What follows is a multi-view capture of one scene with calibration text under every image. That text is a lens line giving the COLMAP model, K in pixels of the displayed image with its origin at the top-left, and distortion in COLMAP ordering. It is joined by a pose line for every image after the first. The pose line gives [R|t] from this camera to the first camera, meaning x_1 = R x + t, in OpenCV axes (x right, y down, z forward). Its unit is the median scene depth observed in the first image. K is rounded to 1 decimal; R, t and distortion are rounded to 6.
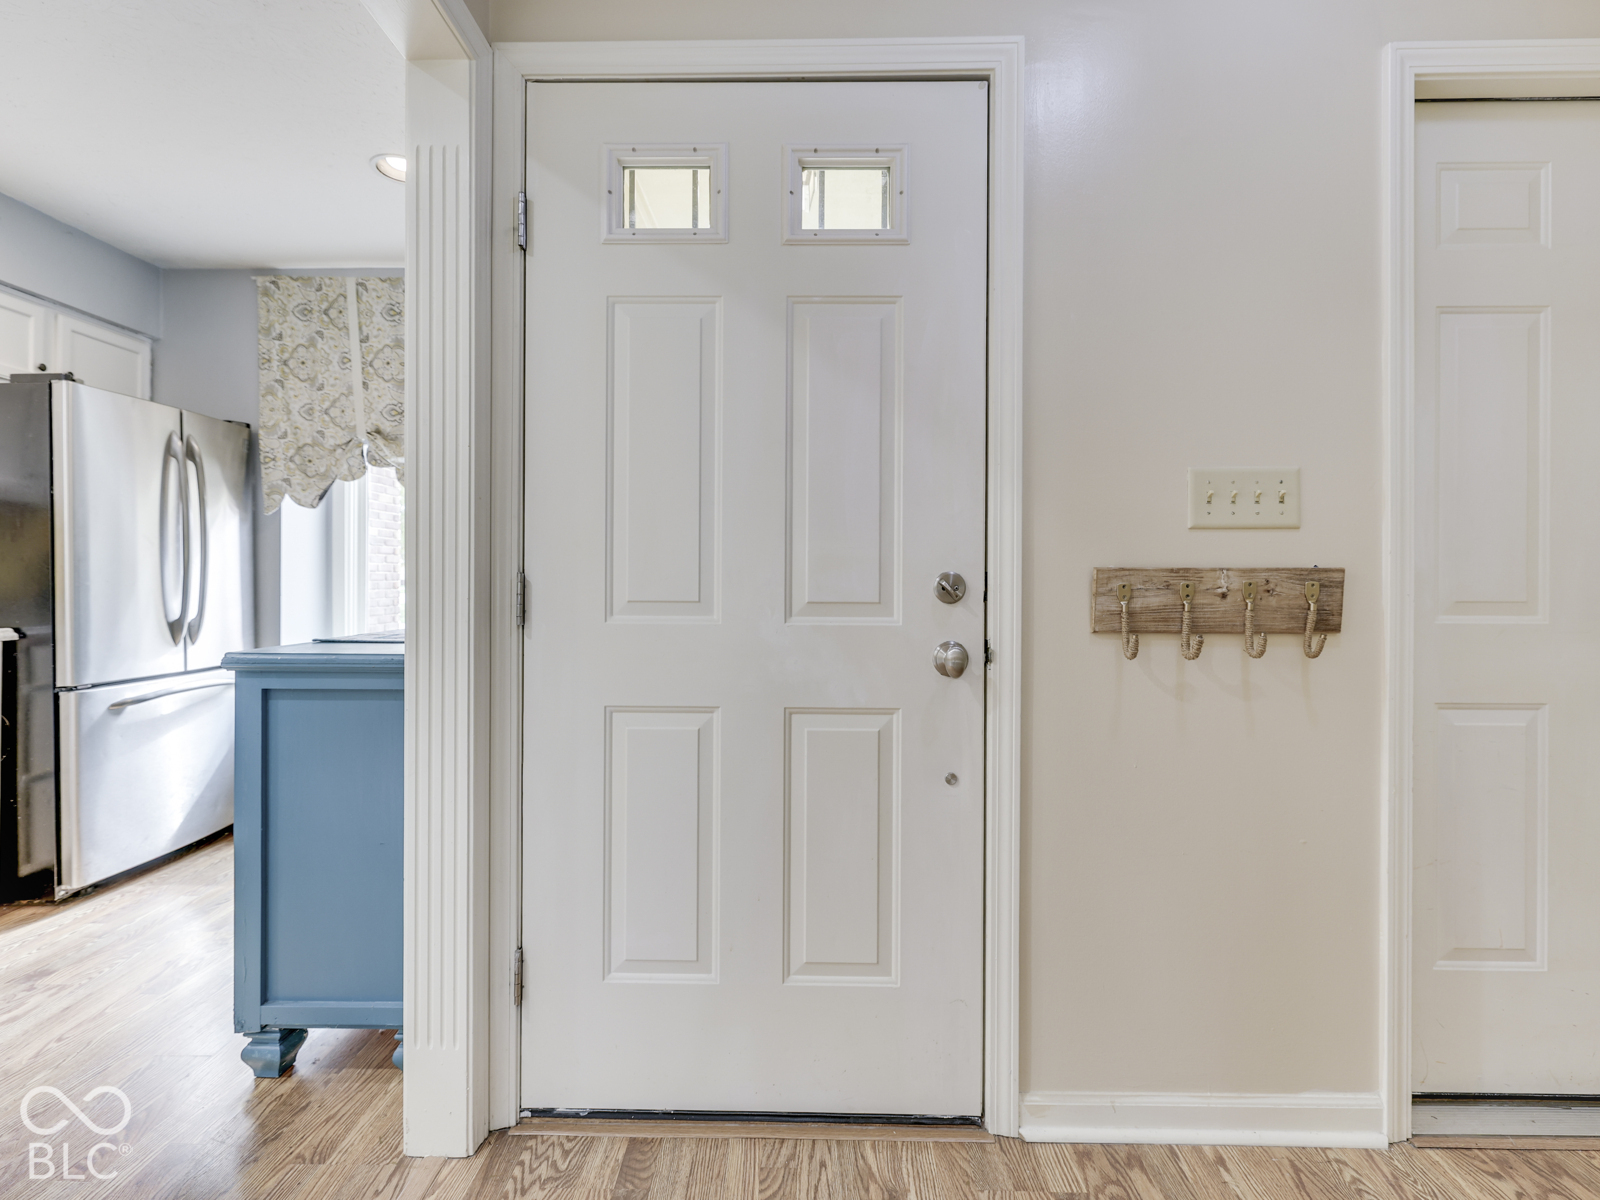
lens RADIAL K [[770.1, 0, 800.9], [0, 770.1, 582.3], [0, 0, 1]] dist [0.001550, -0.000958]
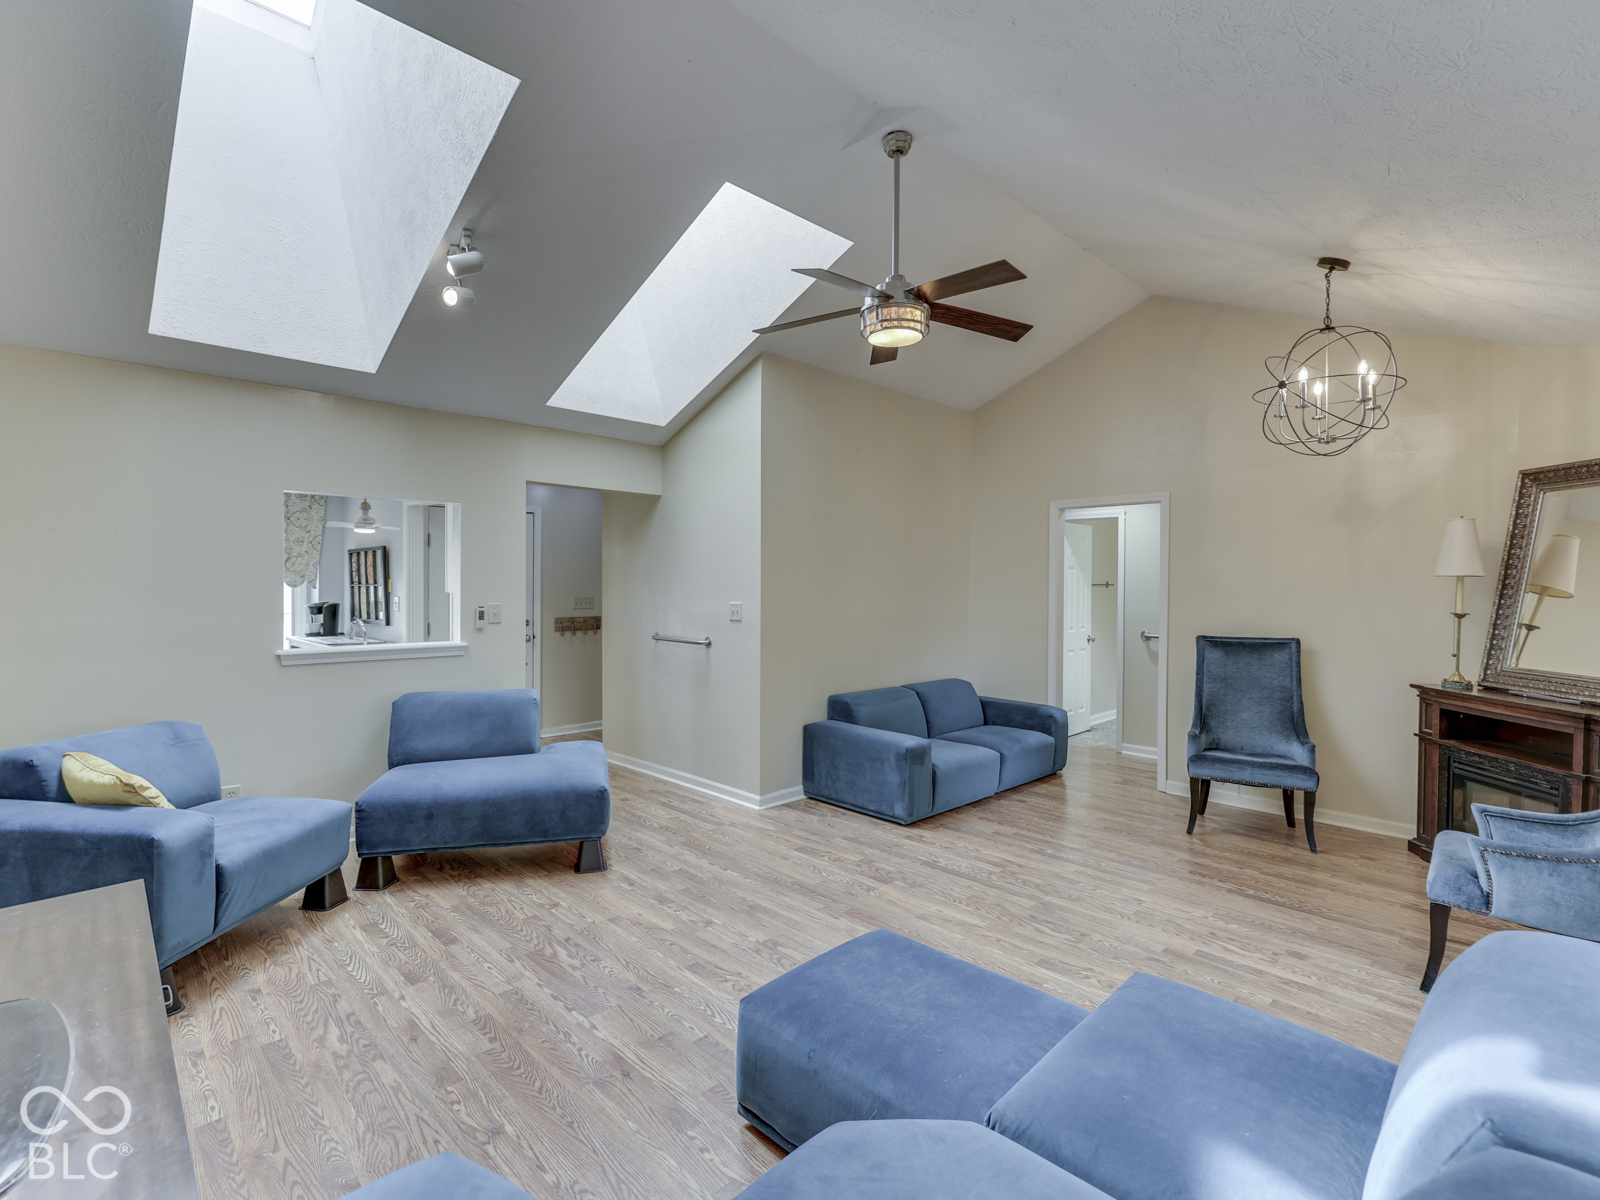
lens RADIAL K [[770.1, 0, 785.2], [0, 770.1, 590.2], [0, 0, 1]] dist [0.001550, -0.000958]
pose [[0.704568, -0.011316, 0.709546, -0.997428], [-0.004154, 0.999790, 0.020070, -0.145133], [-0.709625, -0.017088, 0.704373, -1.679169]]
